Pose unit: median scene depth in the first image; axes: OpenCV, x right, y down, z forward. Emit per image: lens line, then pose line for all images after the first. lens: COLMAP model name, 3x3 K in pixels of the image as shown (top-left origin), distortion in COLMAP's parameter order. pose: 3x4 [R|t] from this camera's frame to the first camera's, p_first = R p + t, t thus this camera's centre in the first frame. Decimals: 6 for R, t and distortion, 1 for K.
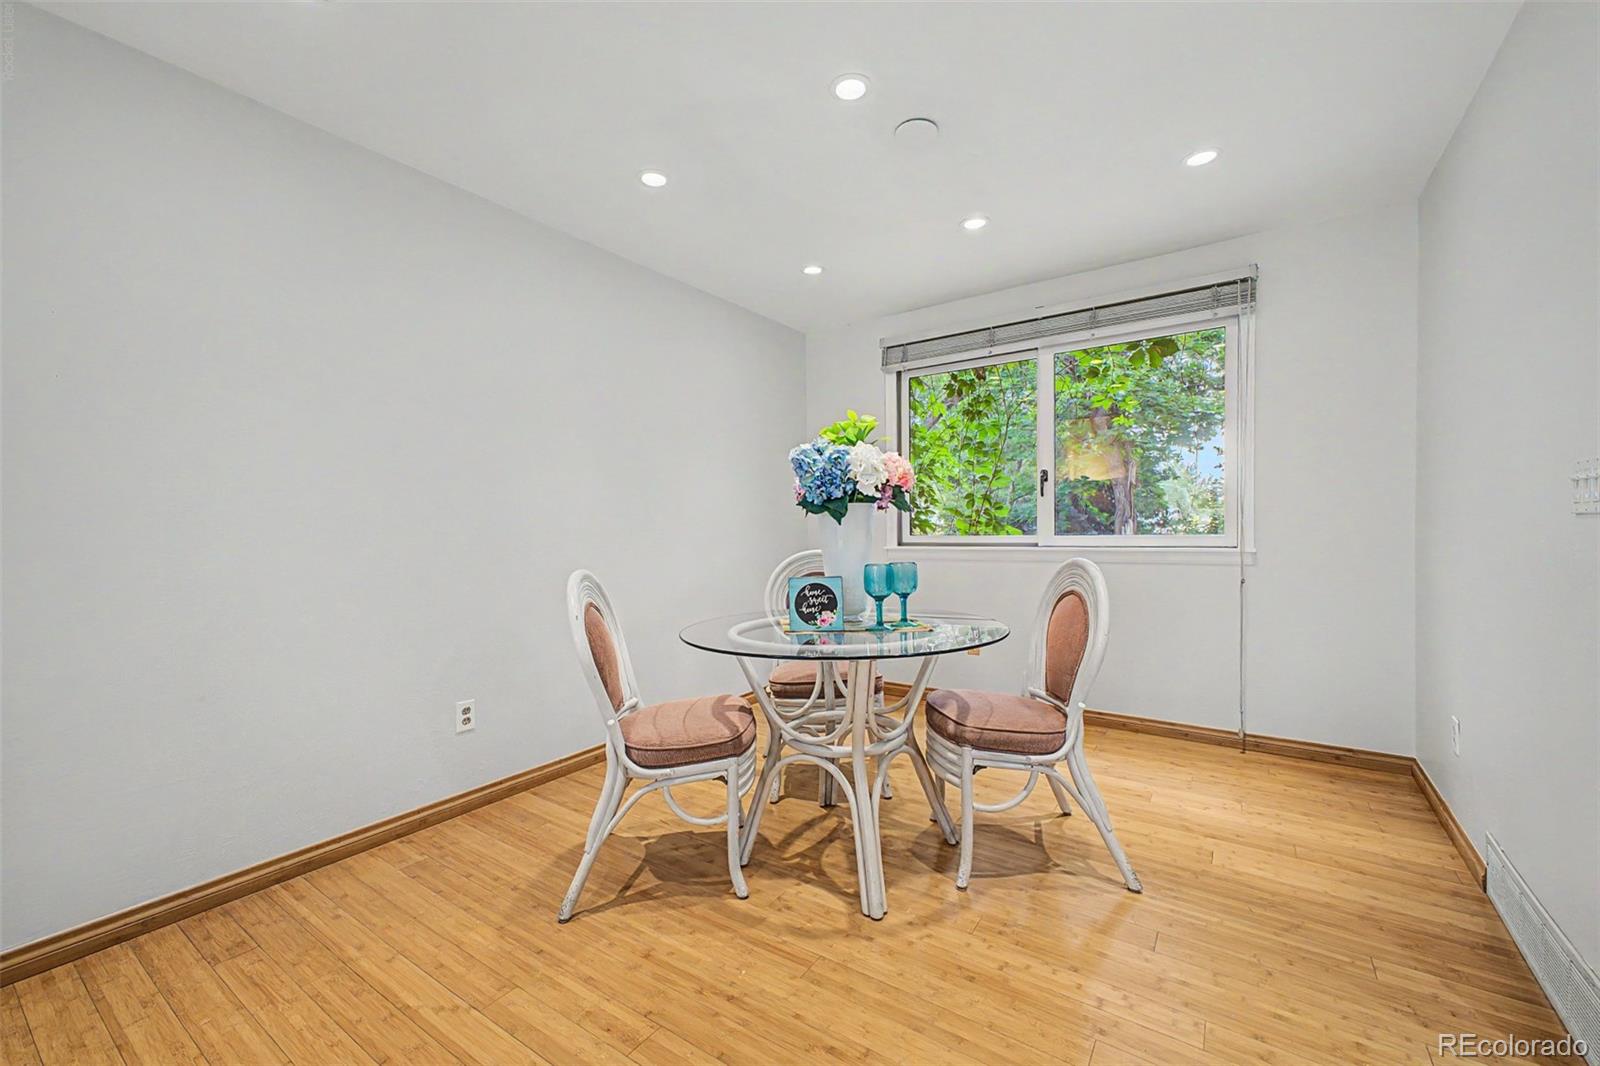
lens RADIAL K [[626.3, 0, 790.1], [0, 626.3, 548.0], [0, 0, 1]] dist [0.015733, -0.003648]
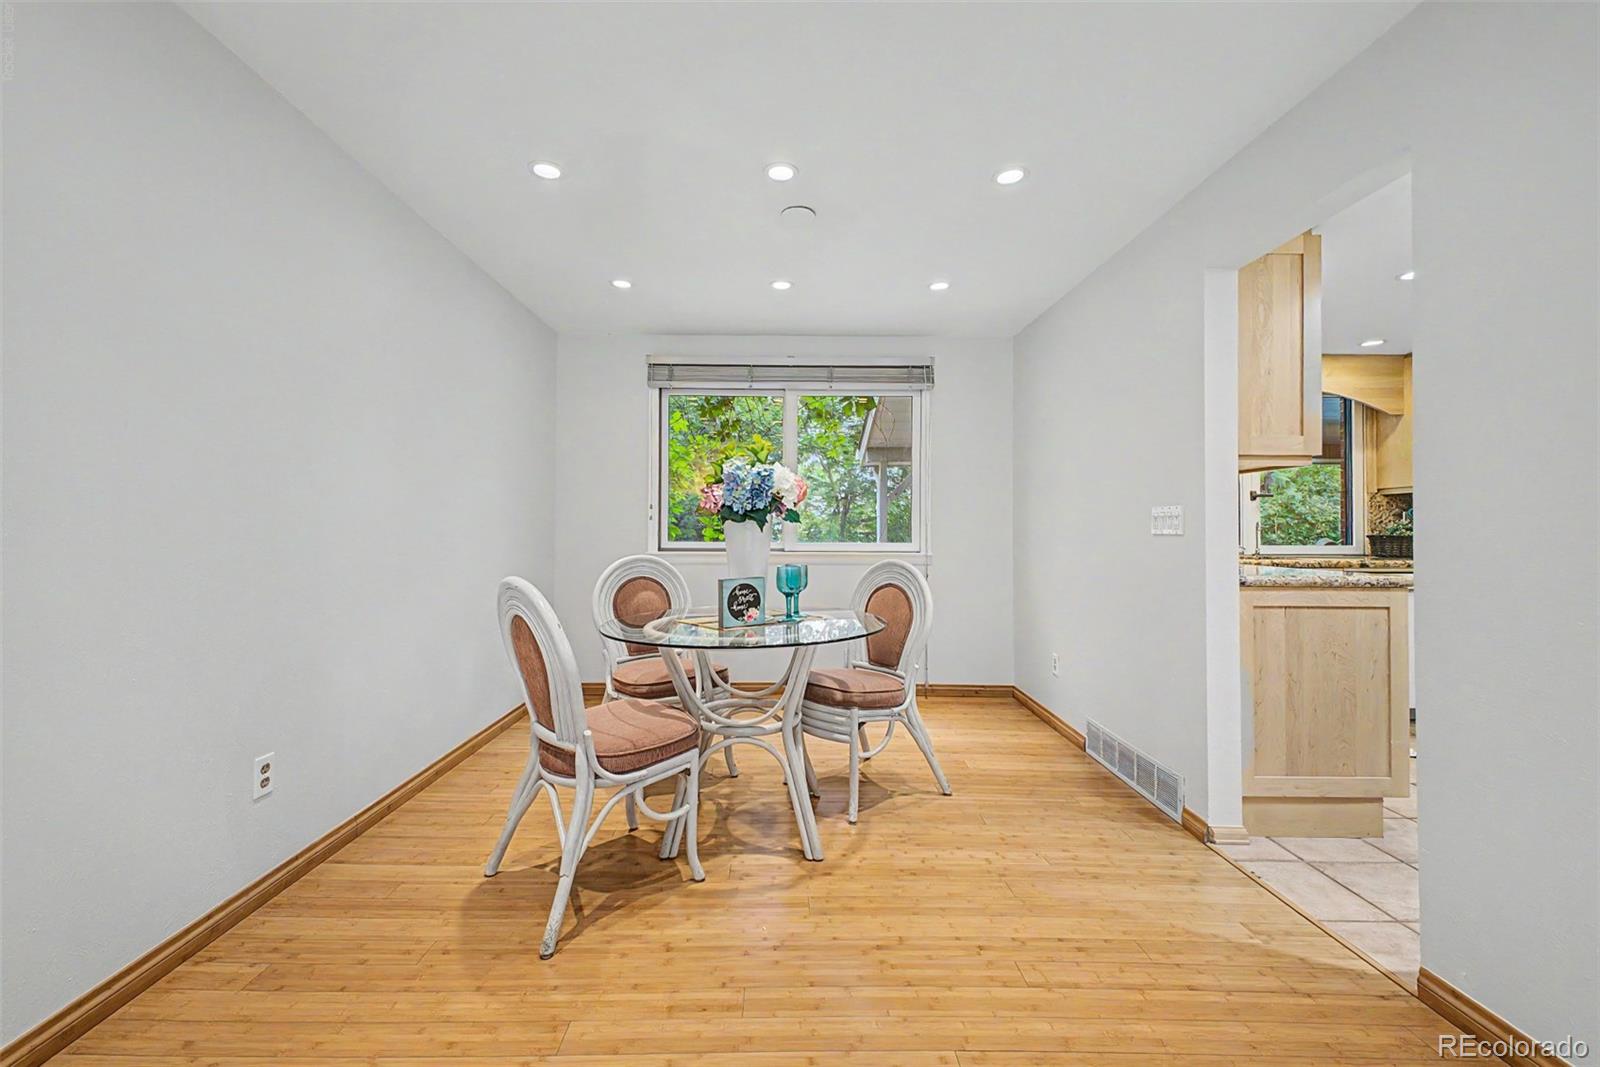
lens RADIAL K [[626.3, 0, 773.3], [0, 626.3, 530.9], [0, 0, 1]] dist [0.015733, -0.003648]
pose [[0.831094, 0.019365, 0.555794, -0.545359], [0.000814, 0.999350, -0.036037, 0.002185], [-0.556131, 0.030402, 0.830539, 0.026046]]
